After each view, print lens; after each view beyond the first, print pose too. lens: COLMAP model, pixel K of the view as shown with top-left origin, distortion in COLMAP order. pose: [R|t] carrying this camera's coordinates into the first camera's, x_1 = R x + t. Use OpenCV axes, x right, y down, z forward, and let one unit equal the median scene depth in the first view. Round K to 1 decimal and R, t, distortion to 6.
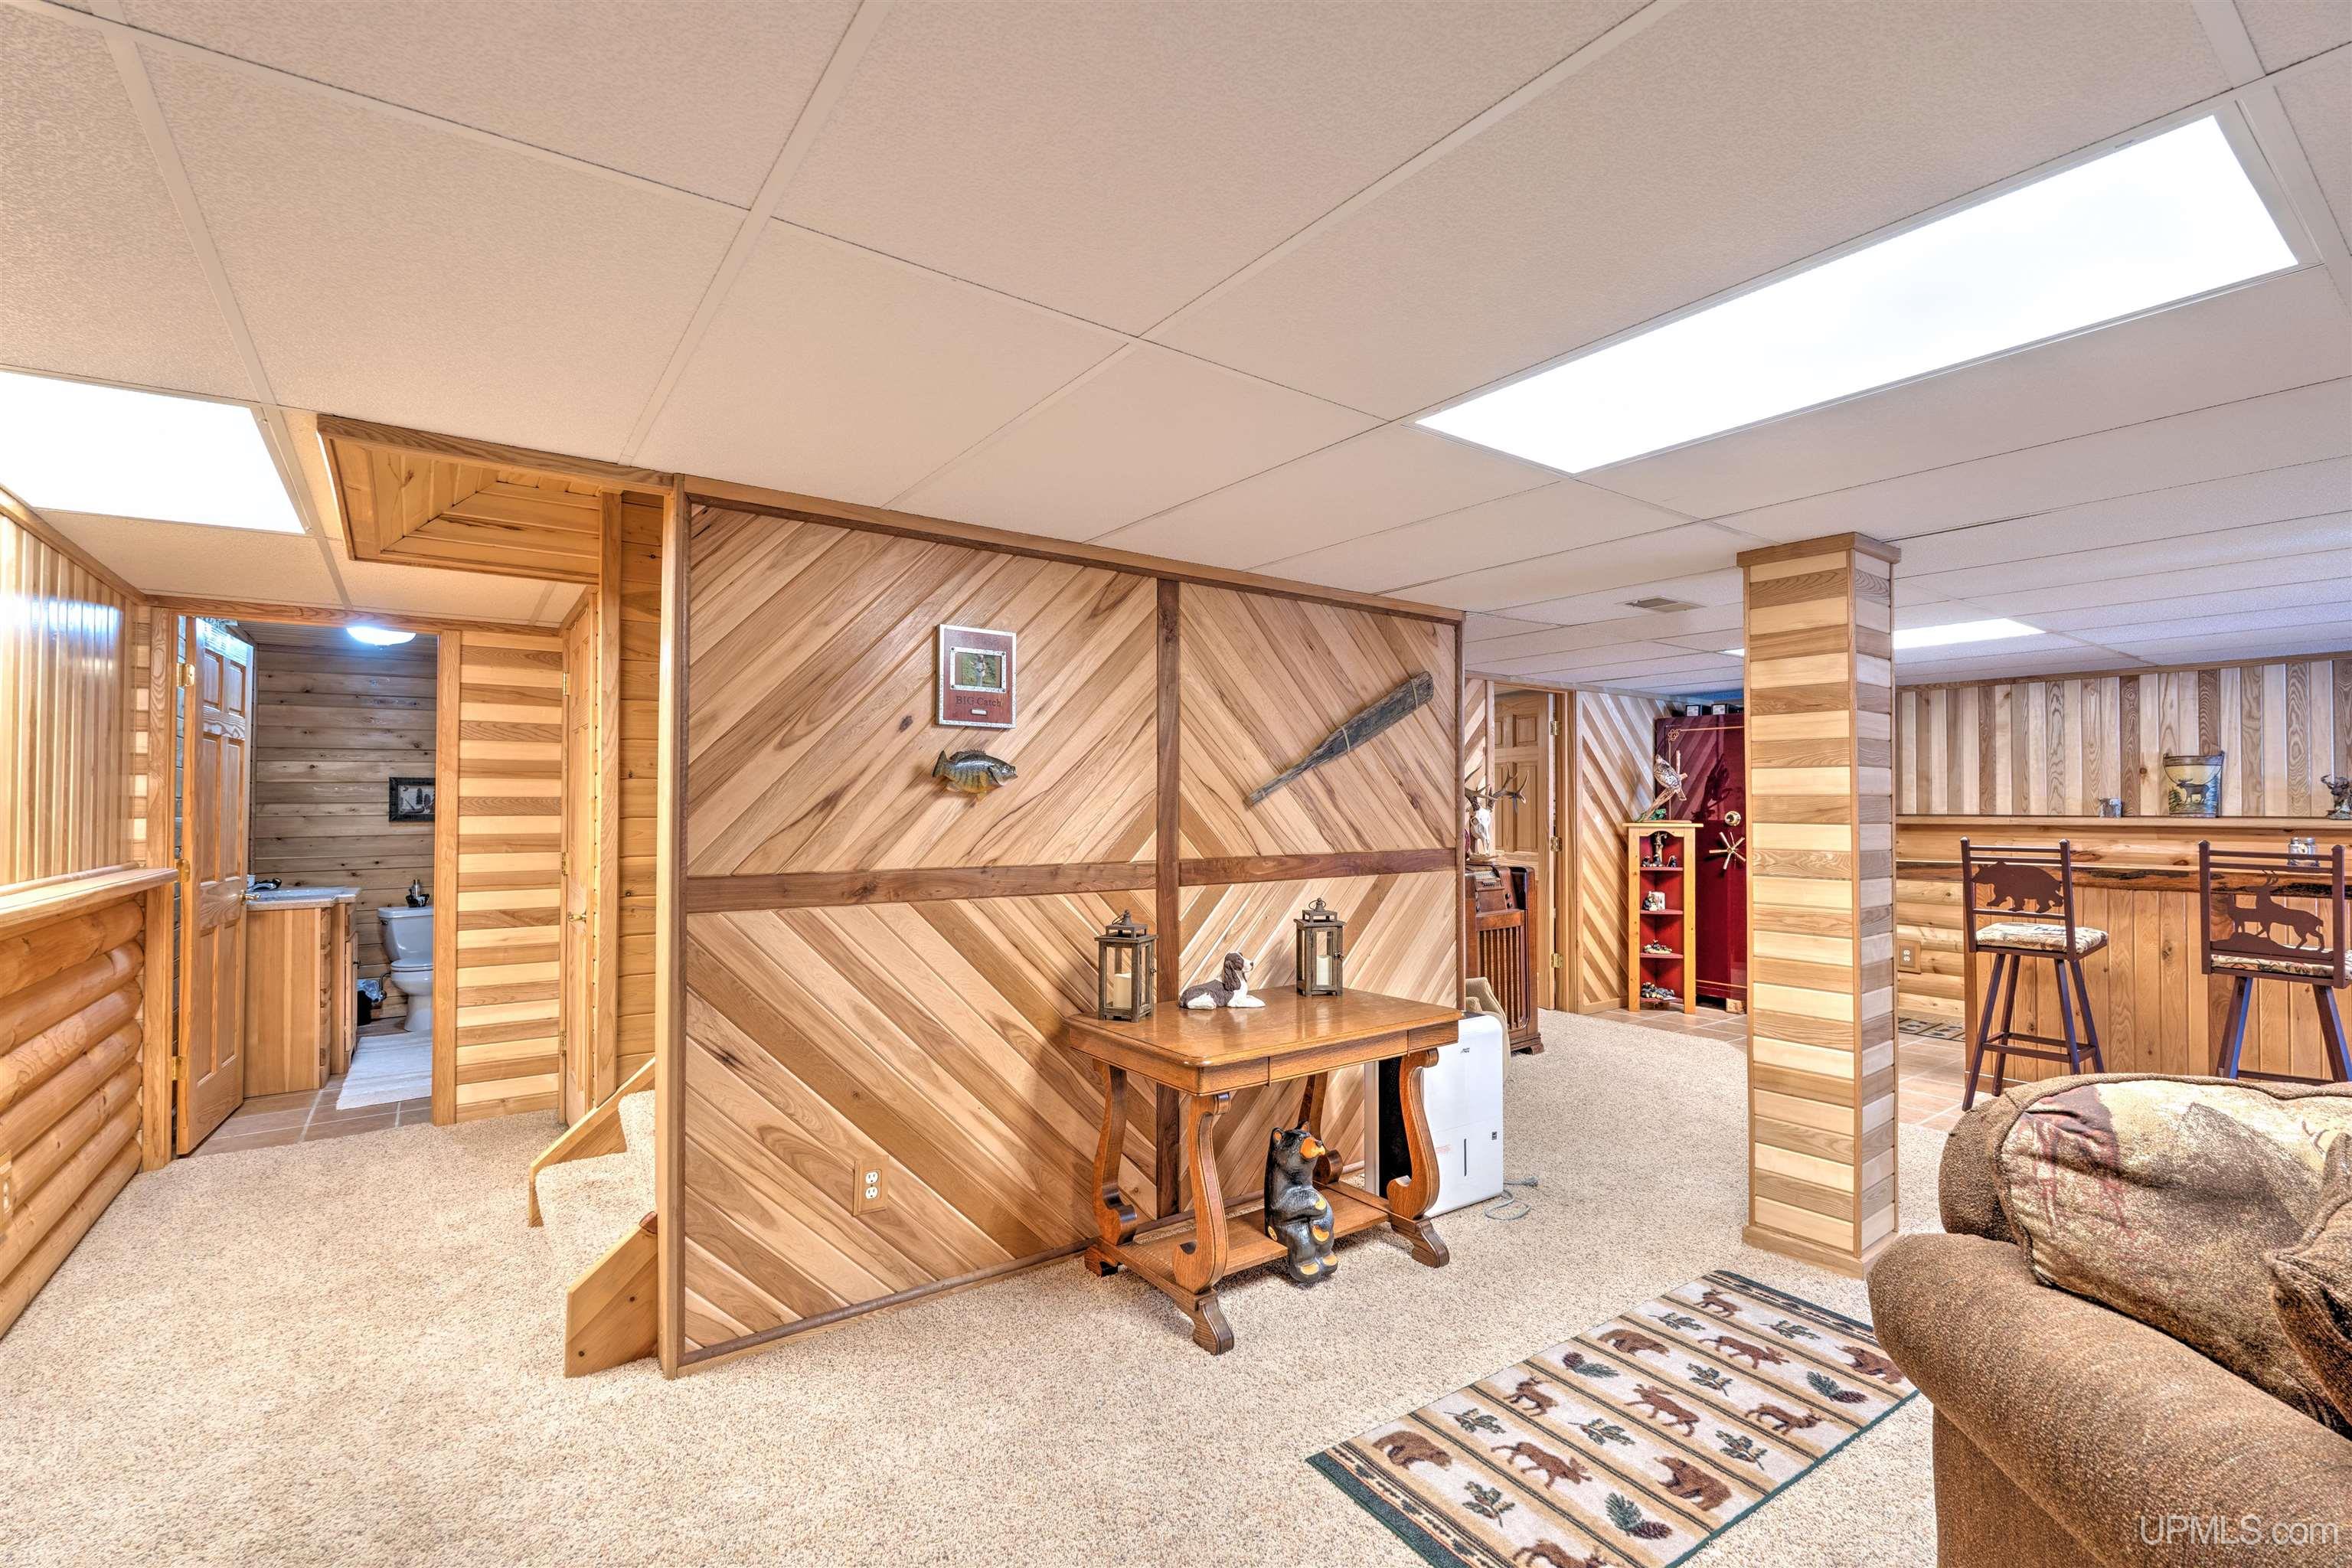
lens RADIAL K [[1039.2, 0, 1176.0], [0, 1039.2, 784.0], [0, 0, 1]] dist [-0.001986, -0.000172]
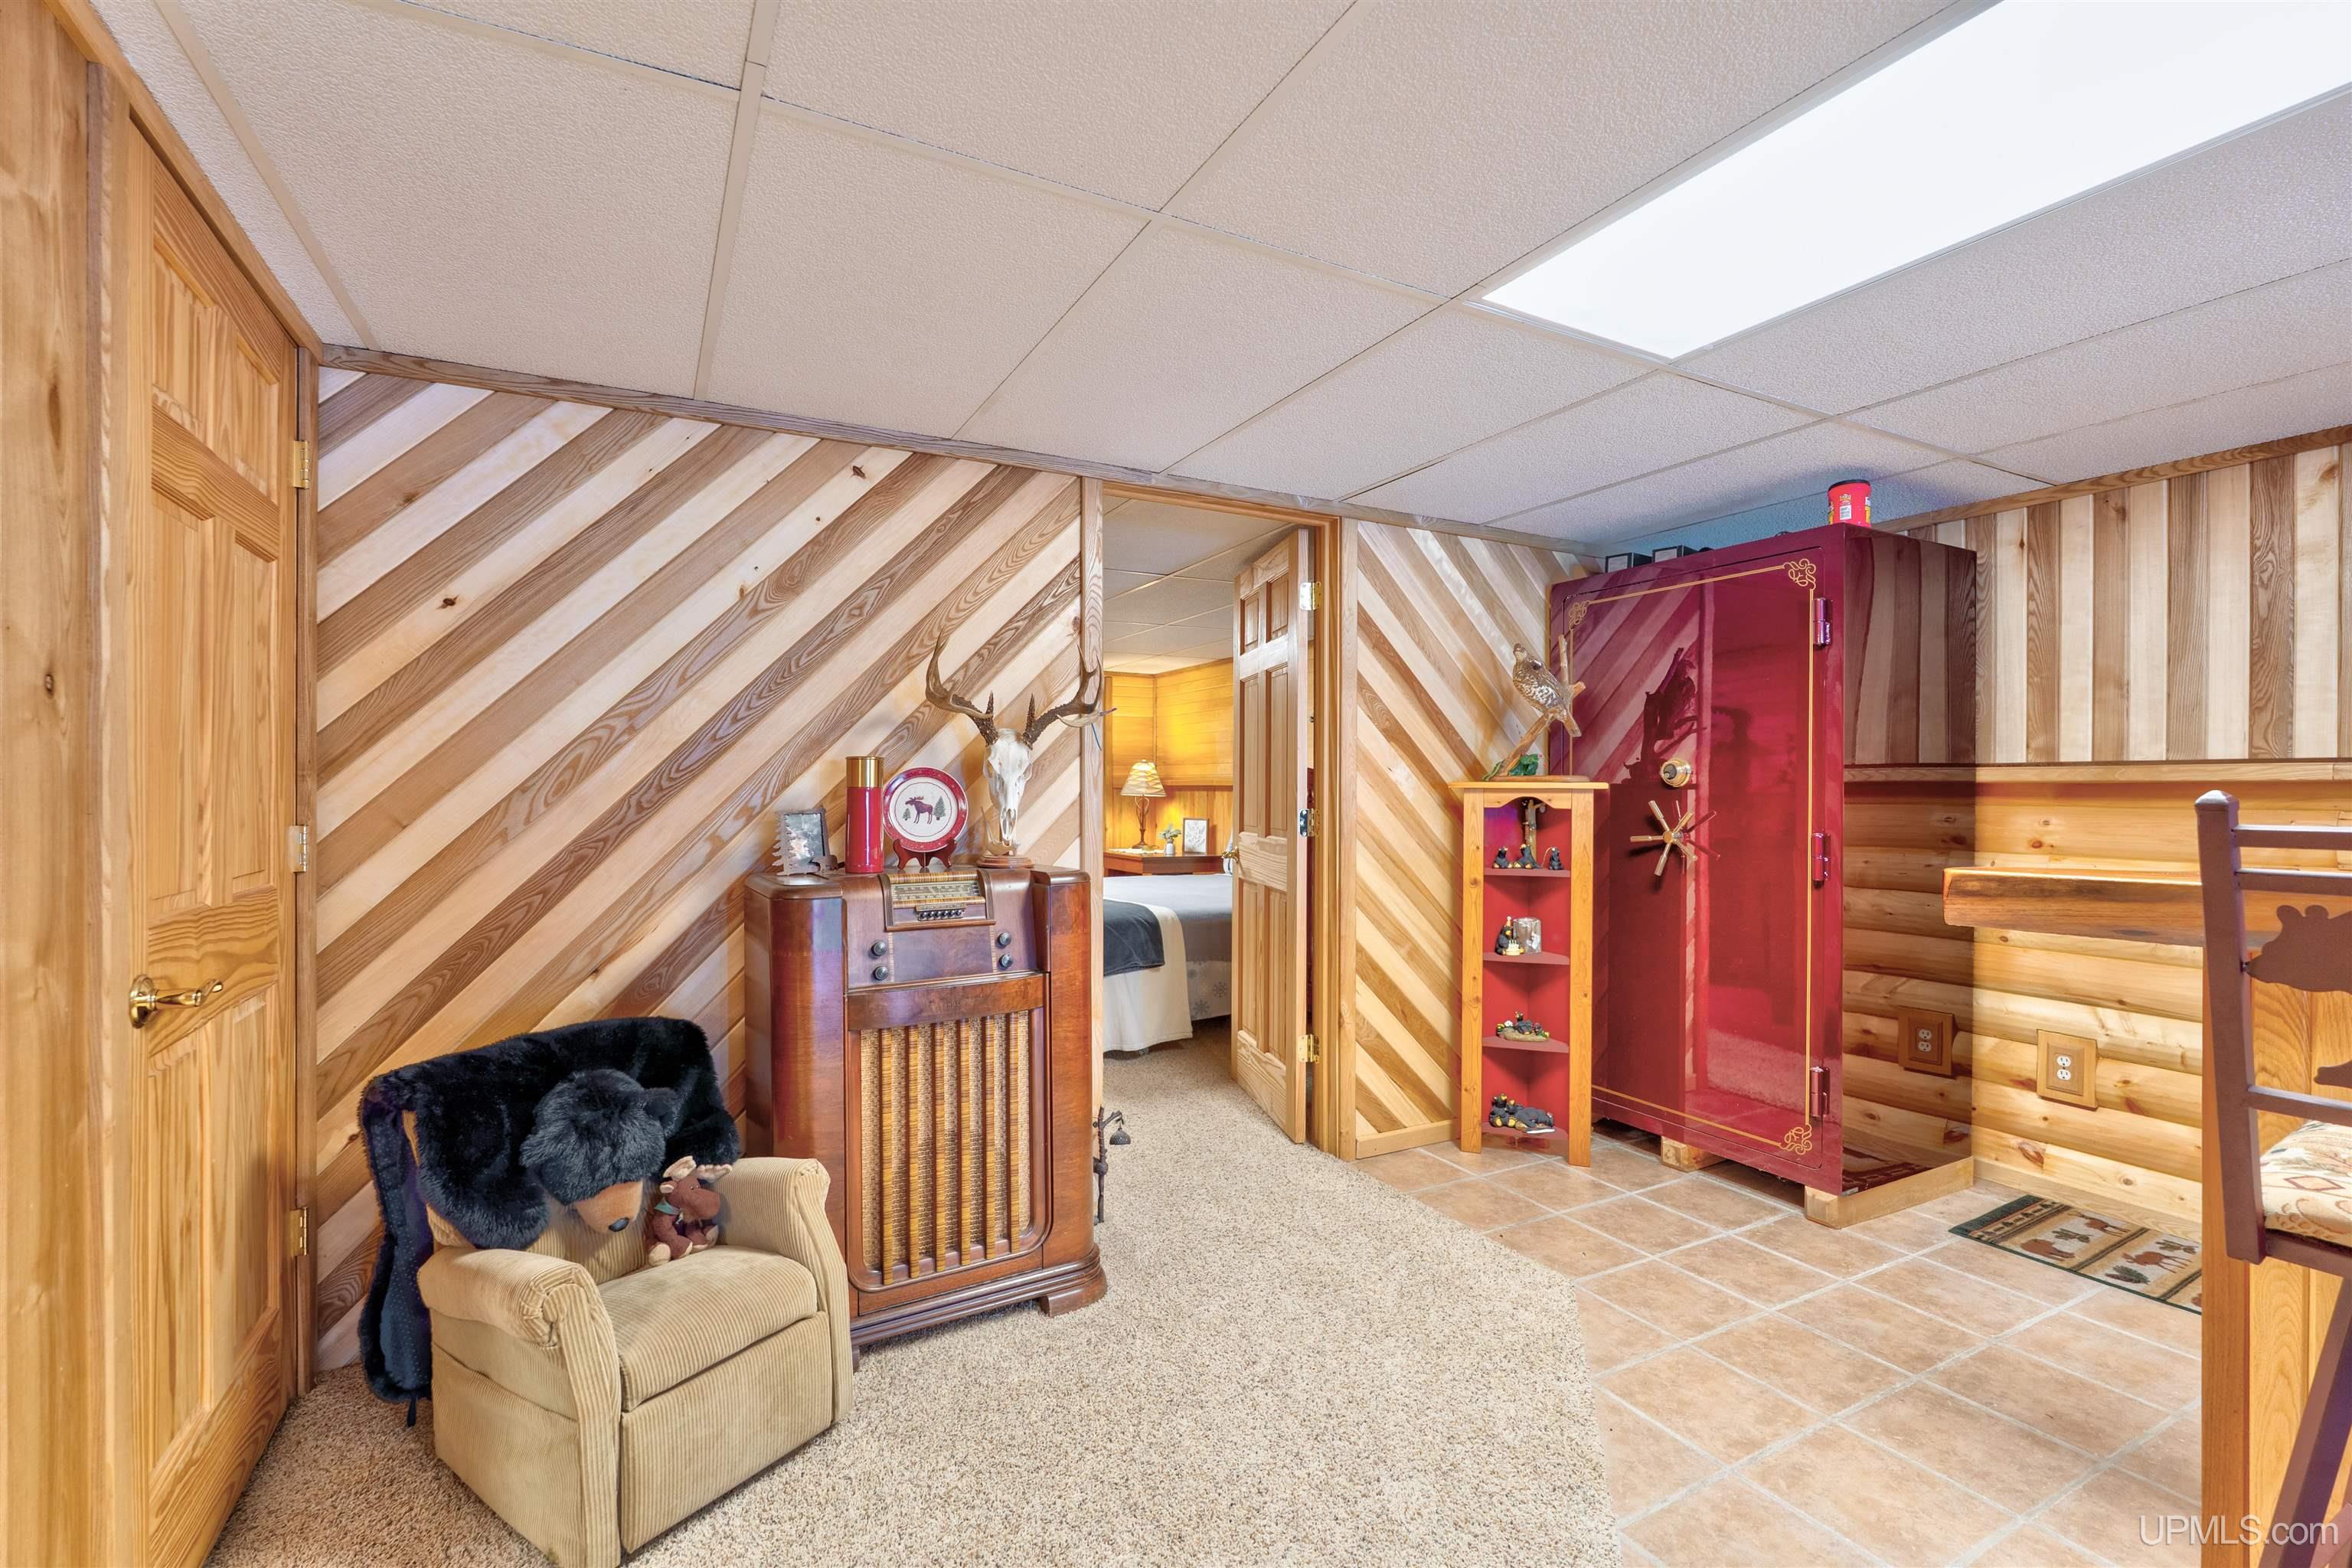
lens RADIAL K [[1030.1, 0, 1176.0], [0, 1030.1, 784.0], [0, 0, 1]] dist [-0.000543, -0.000269]
pose [[0.990739, 0.002060, -0.135766, 0.371407], [0.000329, 0.999846, 0.017567, 0.030491], [0.135781, -0.017449, 0.990585, 0.490439]]
